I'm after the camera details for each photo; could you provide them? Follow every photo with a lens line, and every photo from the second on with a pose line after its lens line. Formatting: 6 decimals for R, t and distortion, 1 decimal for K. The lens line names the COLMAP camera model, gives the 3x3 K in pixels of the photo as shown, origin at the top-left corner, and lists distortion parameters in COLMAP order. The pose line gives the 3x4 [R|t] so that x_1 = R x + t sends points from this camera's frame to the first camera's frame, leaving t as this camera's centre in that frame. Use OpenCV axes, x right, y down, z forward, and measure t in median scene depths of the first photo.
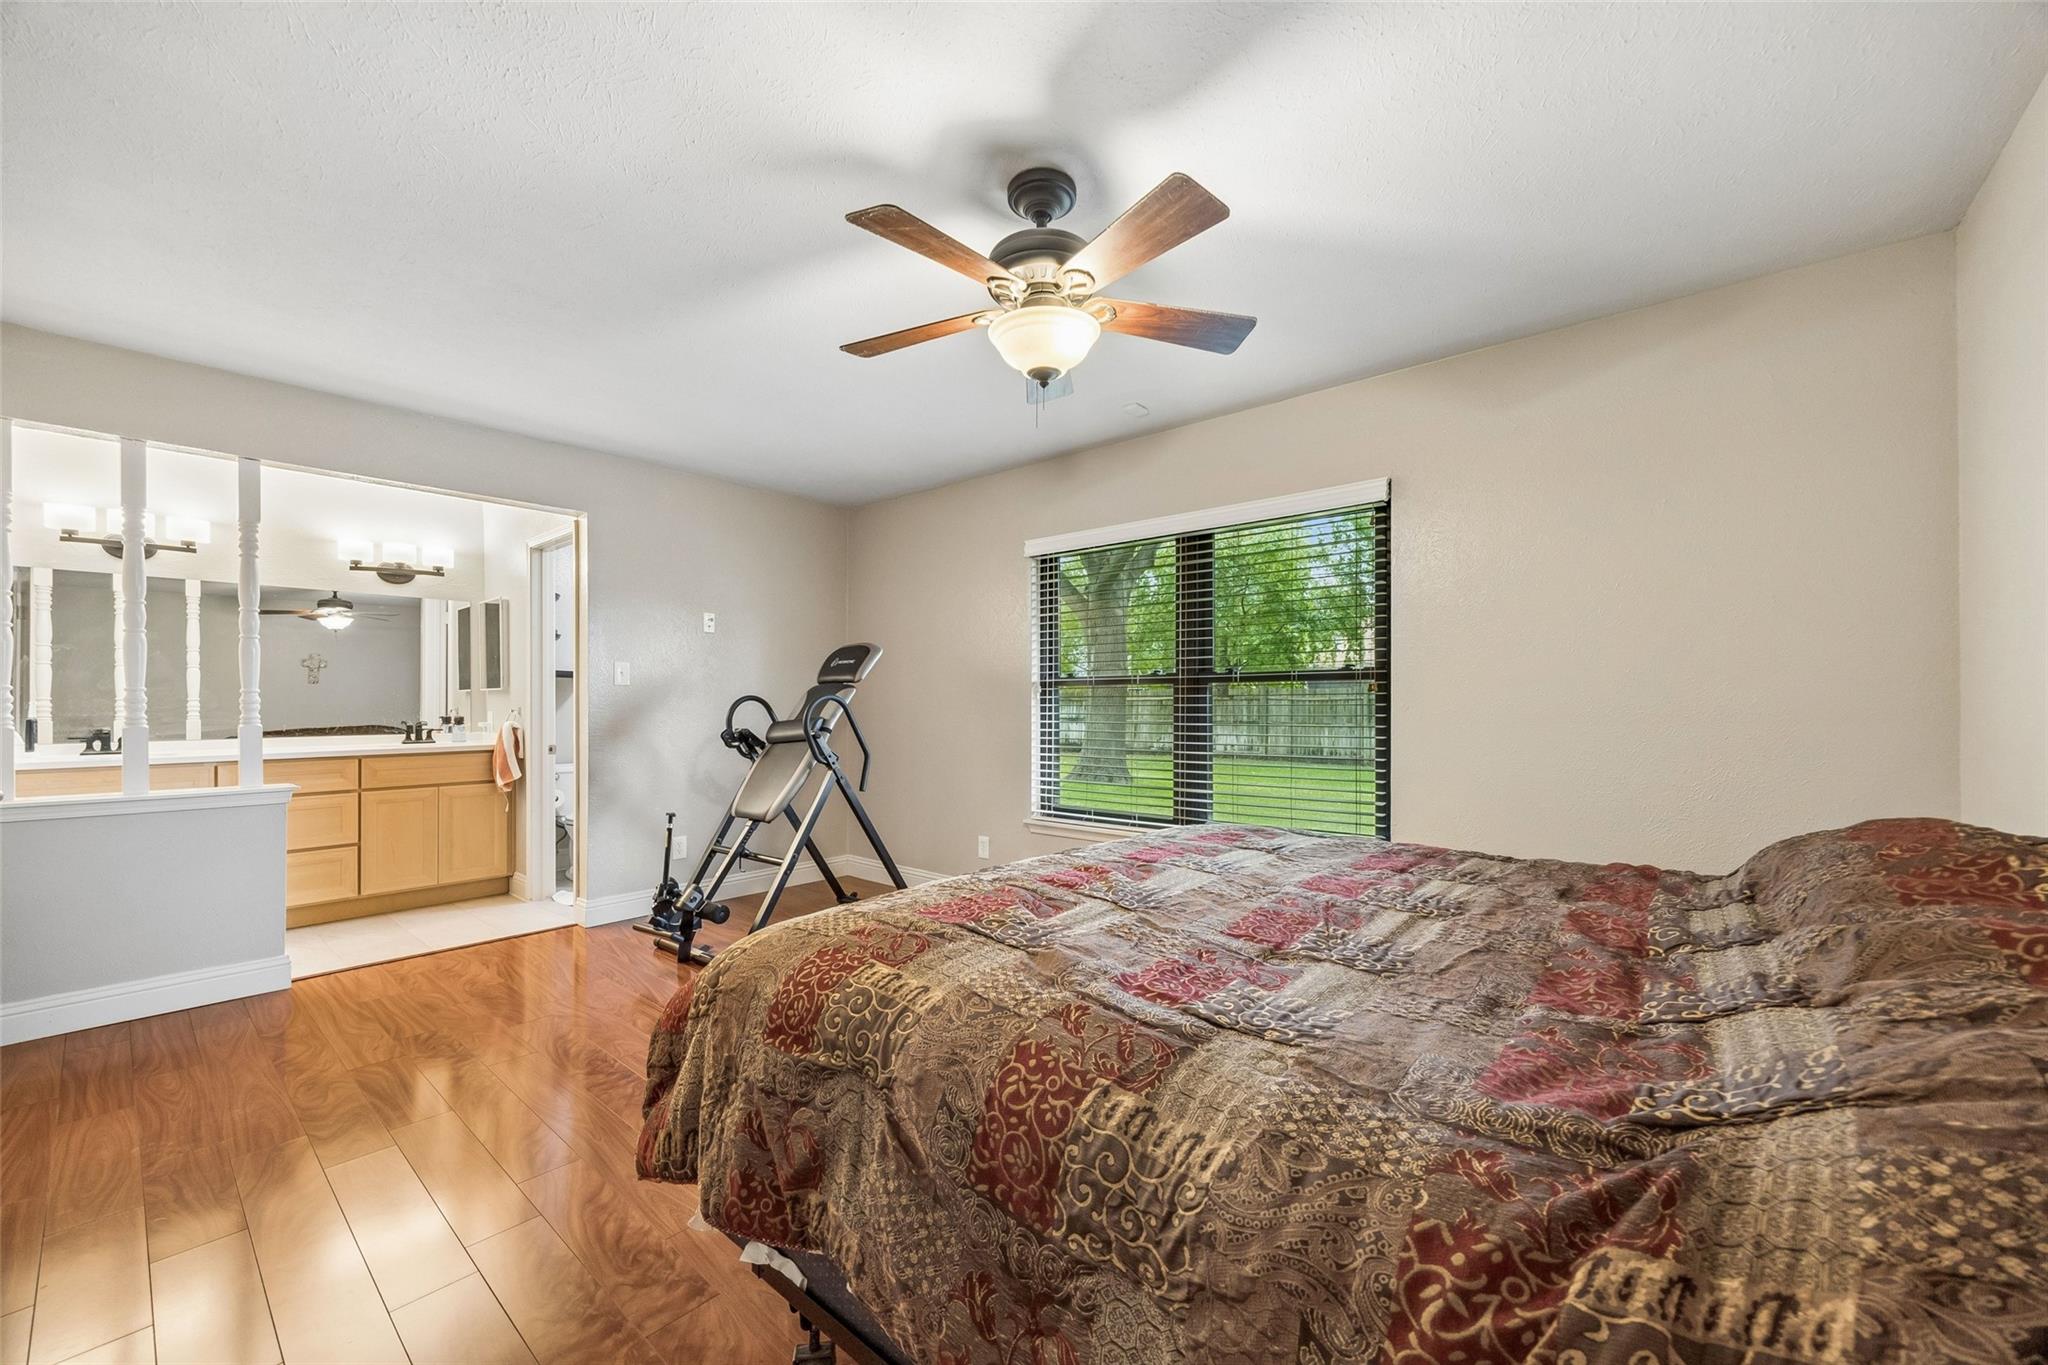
lens RADIAL K [[792.6, 0, 1019.7], [0, 792.6, 694.0], [0, 0, 1]] dist [0.000208, 0.000175]
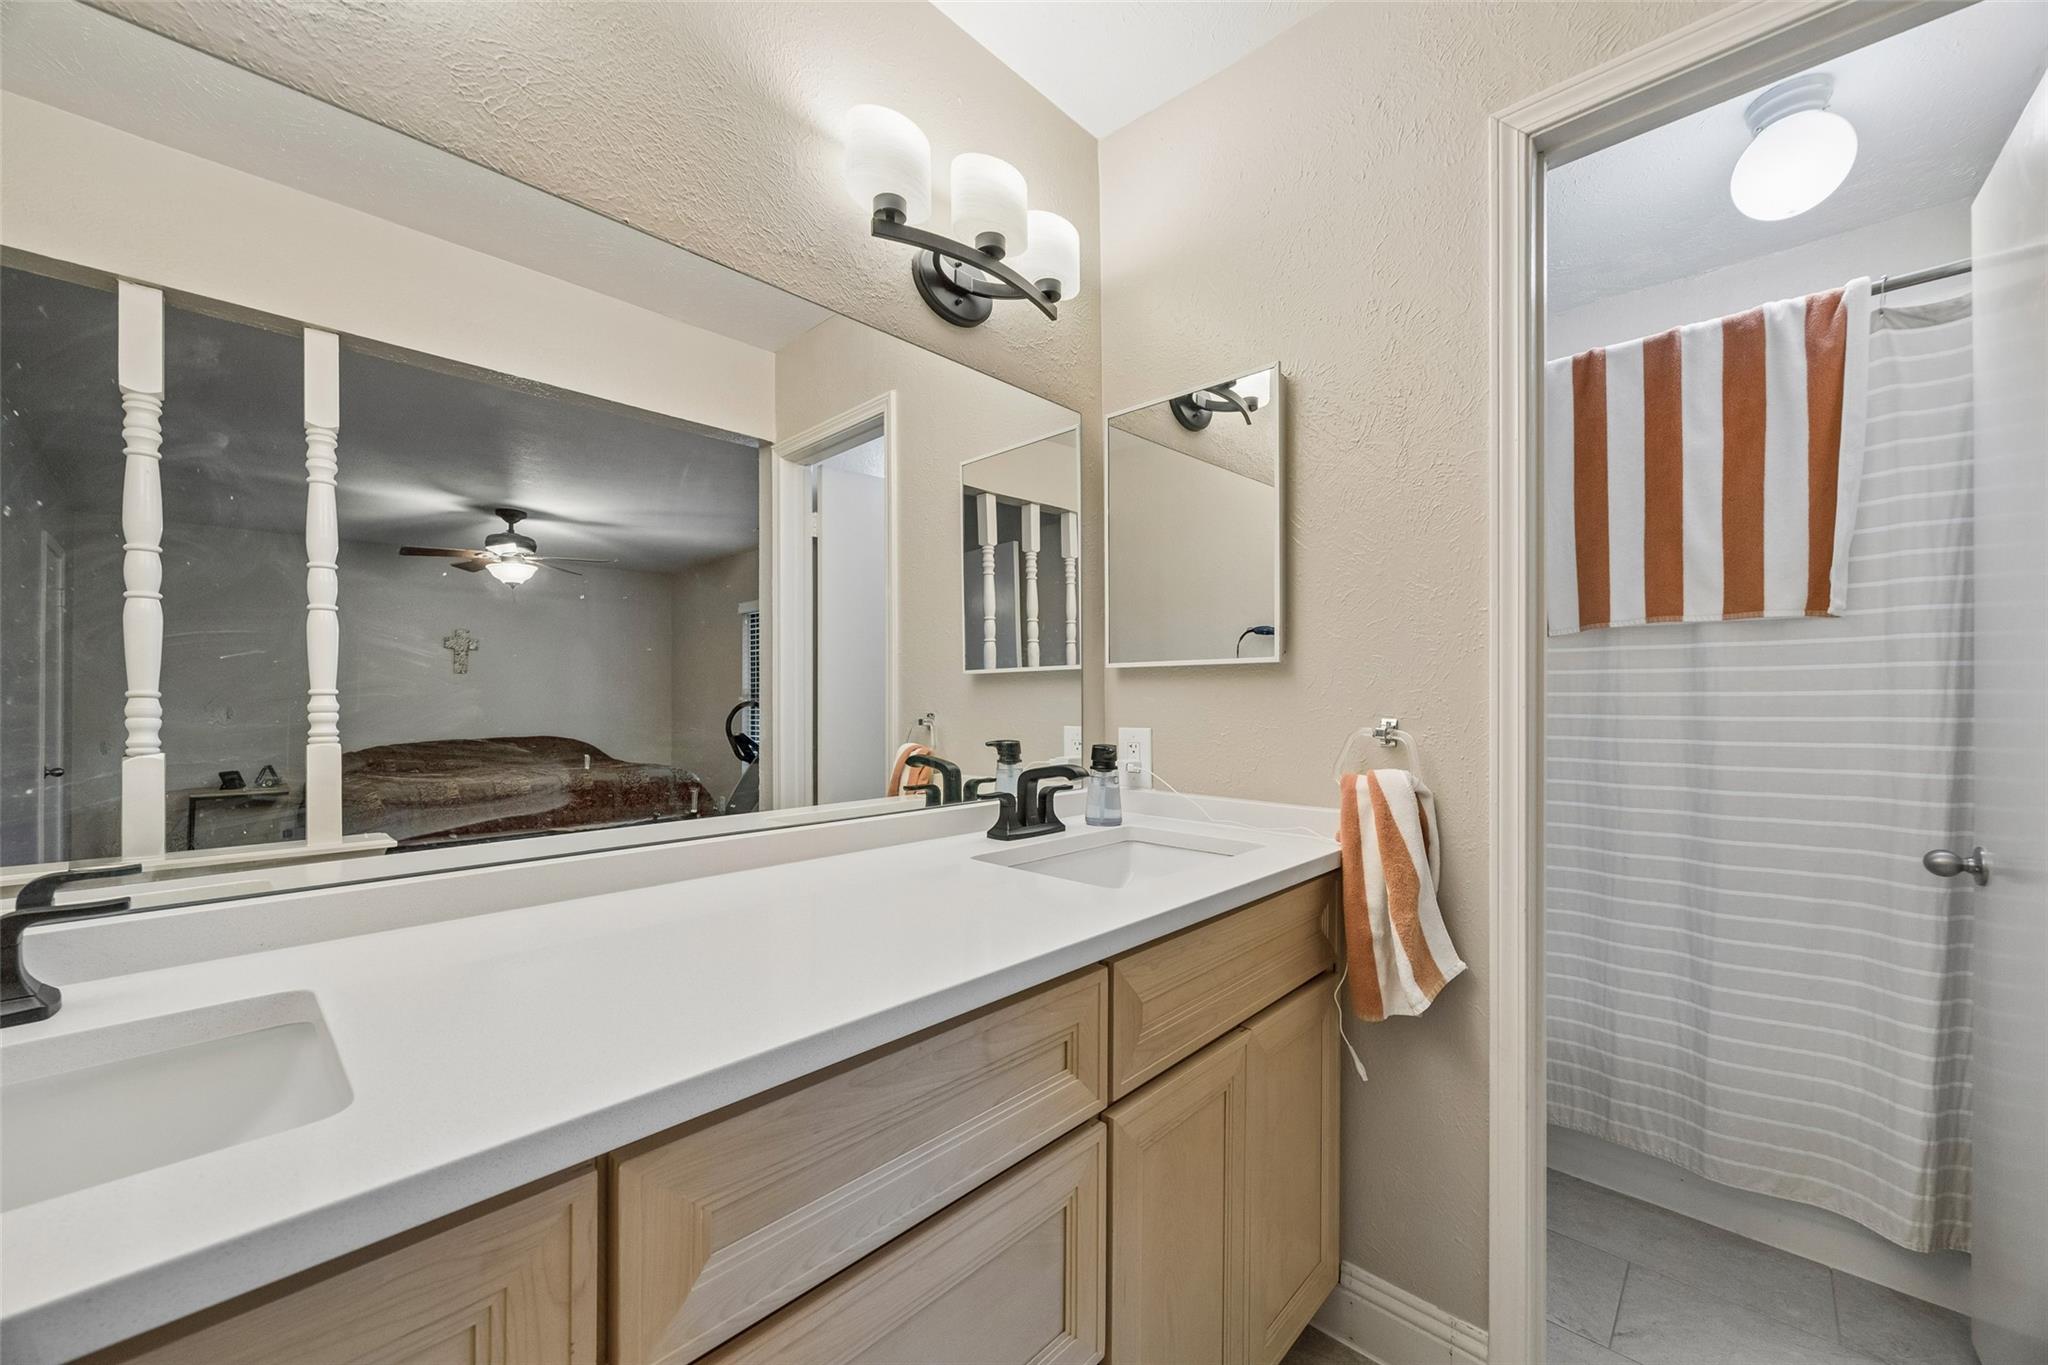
lens RADIAL K [[792.6, 0, 1019.7], [0, 792.6, 694.0], [0, 0, 1]] dist [0.000208, 0.000175]
pose [[0.998926, 0.004786, -0.046077, -0.452541], [-0.005131, 0.999960, -0.007376, 0.005621], [0.046040, 0.007604, 0.998911, 0.417718]]
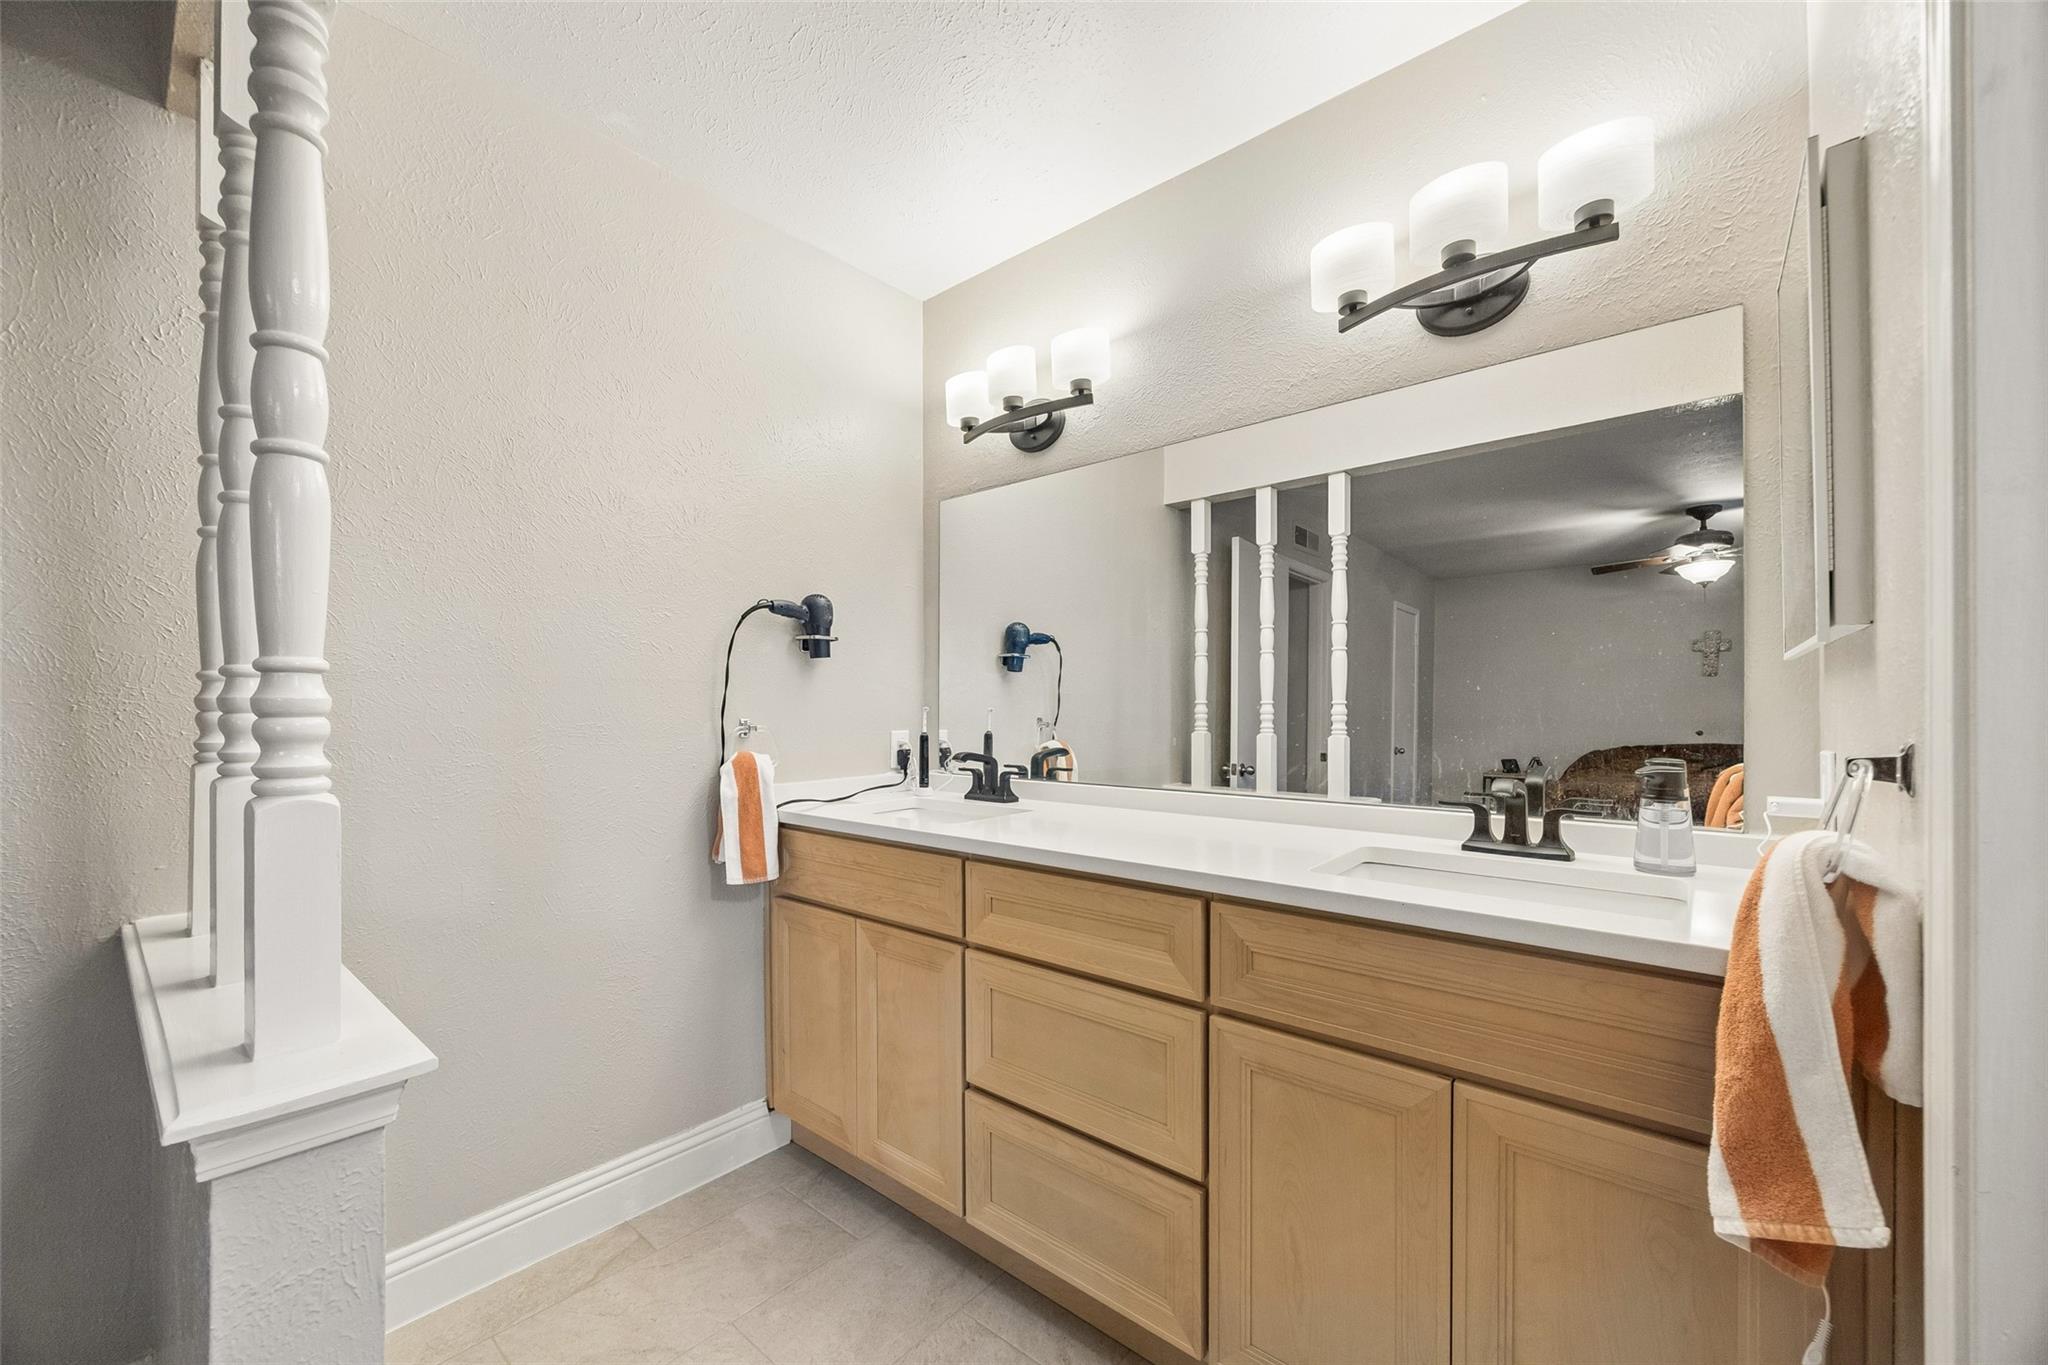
lens RADIAL K [[792.6, 0, 1019.7], [0, 792.6, 694.0], [0, 0, 1]] dist [0.000208, 0.000175]
pose [[0.009050, -0.008369, -0.999924, -0.286196], [0.003517, 0.999959, -0.008338, 0.003883], [0.999953, -0.003441, 0.009079, 0.495423]]
